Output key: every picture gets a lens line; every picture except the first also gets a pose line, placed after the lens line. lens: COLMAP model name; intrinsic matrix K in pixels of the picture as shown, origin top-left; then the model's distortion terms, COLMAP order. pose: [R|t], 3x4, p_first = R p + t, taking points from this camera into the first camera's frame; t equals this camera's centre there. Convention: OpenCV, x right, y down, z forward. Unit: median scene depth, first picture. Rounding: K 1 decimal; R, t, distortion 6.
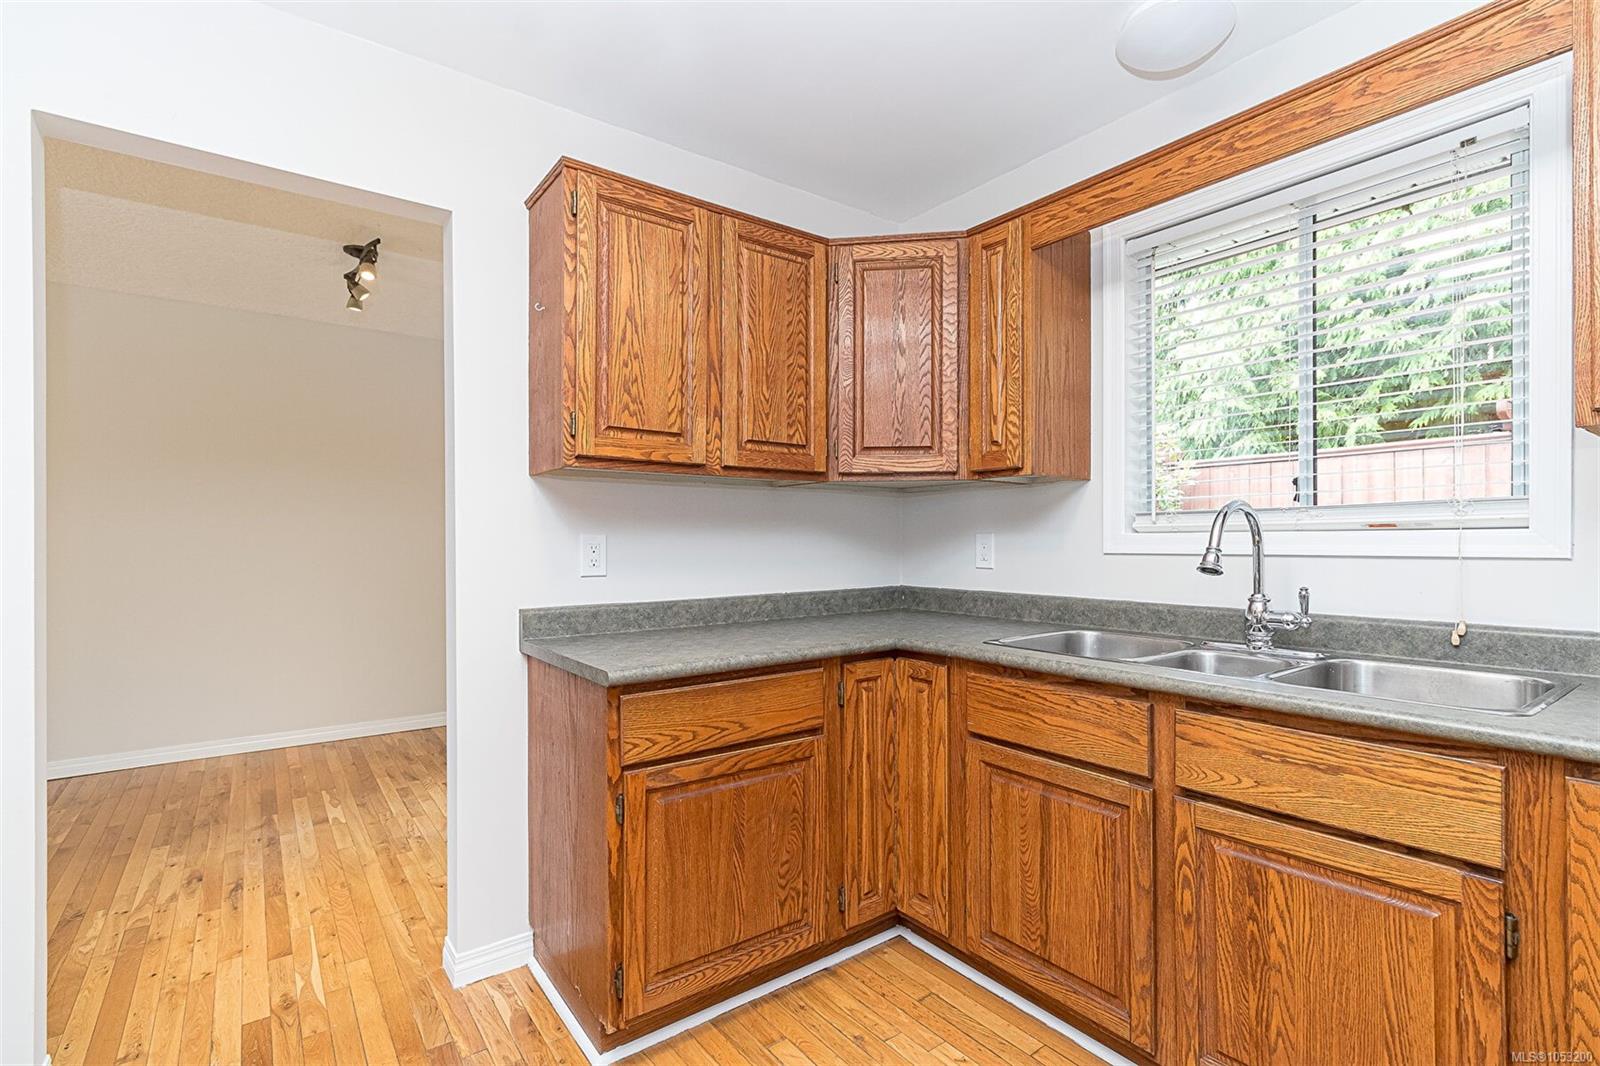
lens RADIAL K [[746.2, 0, 799.5], [0, 746.2, 536.5], [0, 0, 1]] dist [0.001958, -0.000022]
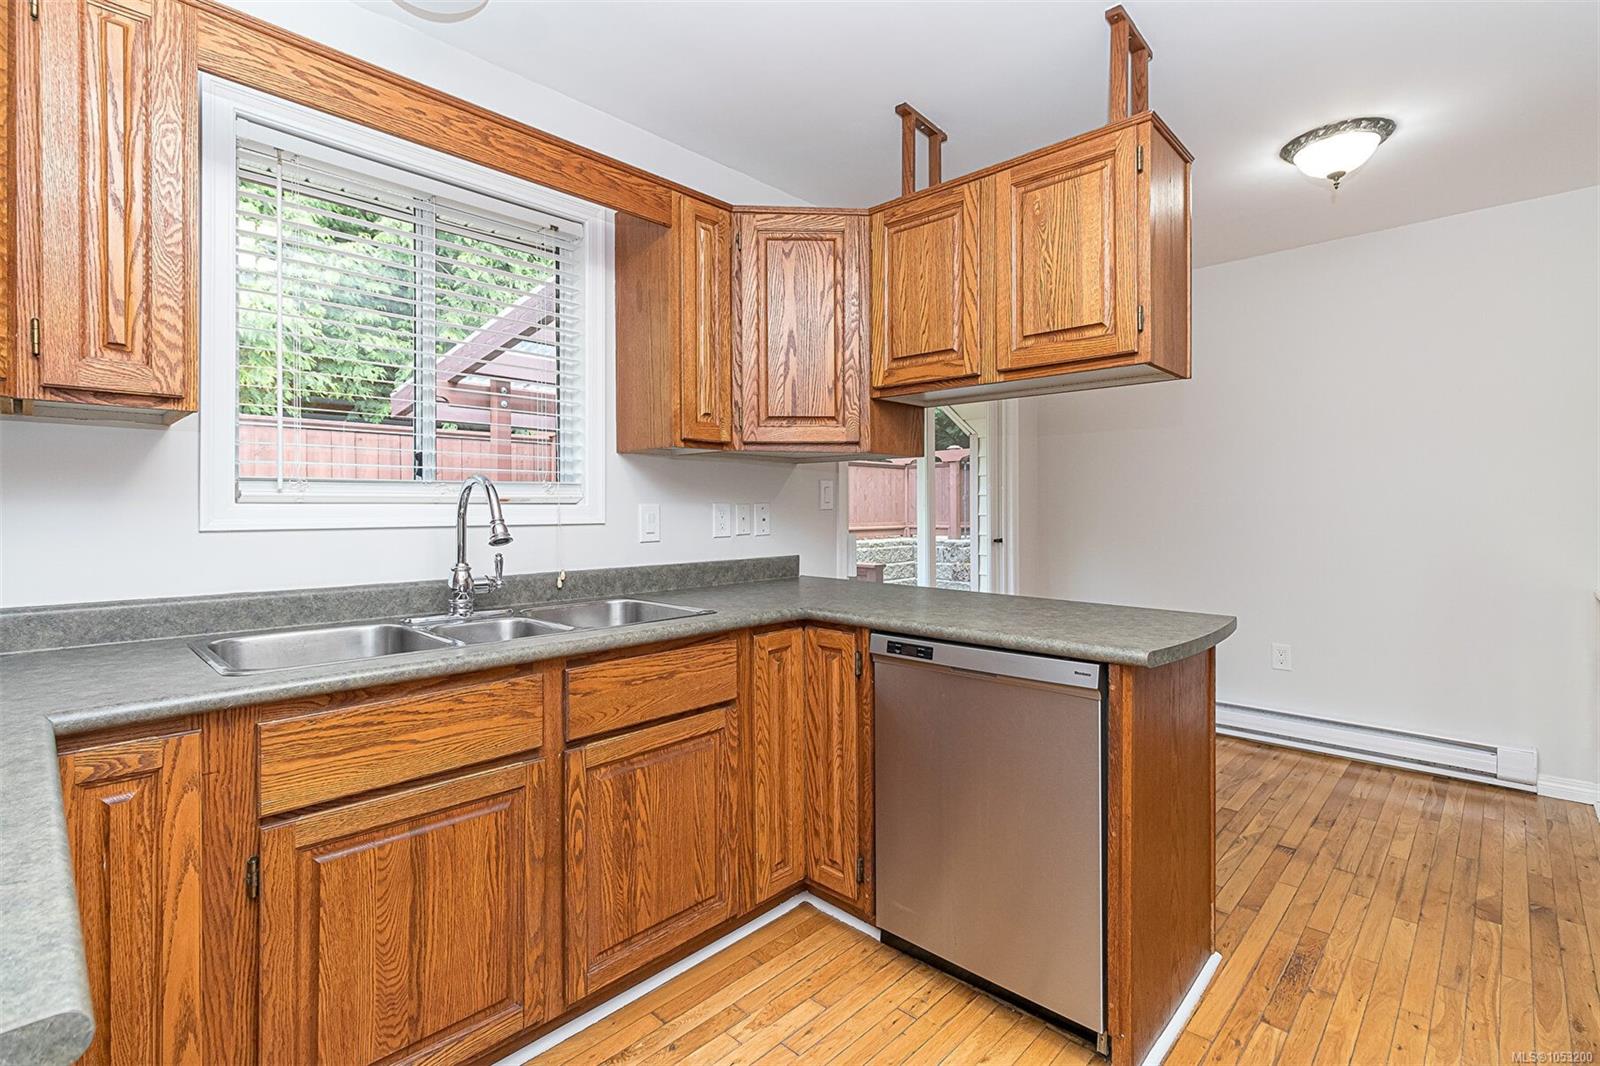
lens RADIAL K [[746.2, 0, 793.8], [0, 746.2, 509.4], [0, 0, 1]] dist [0.001958, -0.000022]
pose [[-0.170158, 0.005188, 0.985403, -0.506265], [-0.002037, 0.999982, -0.005617, 0.005760], [-0.985415, -0.002963, -0.170145, 0.720211]]
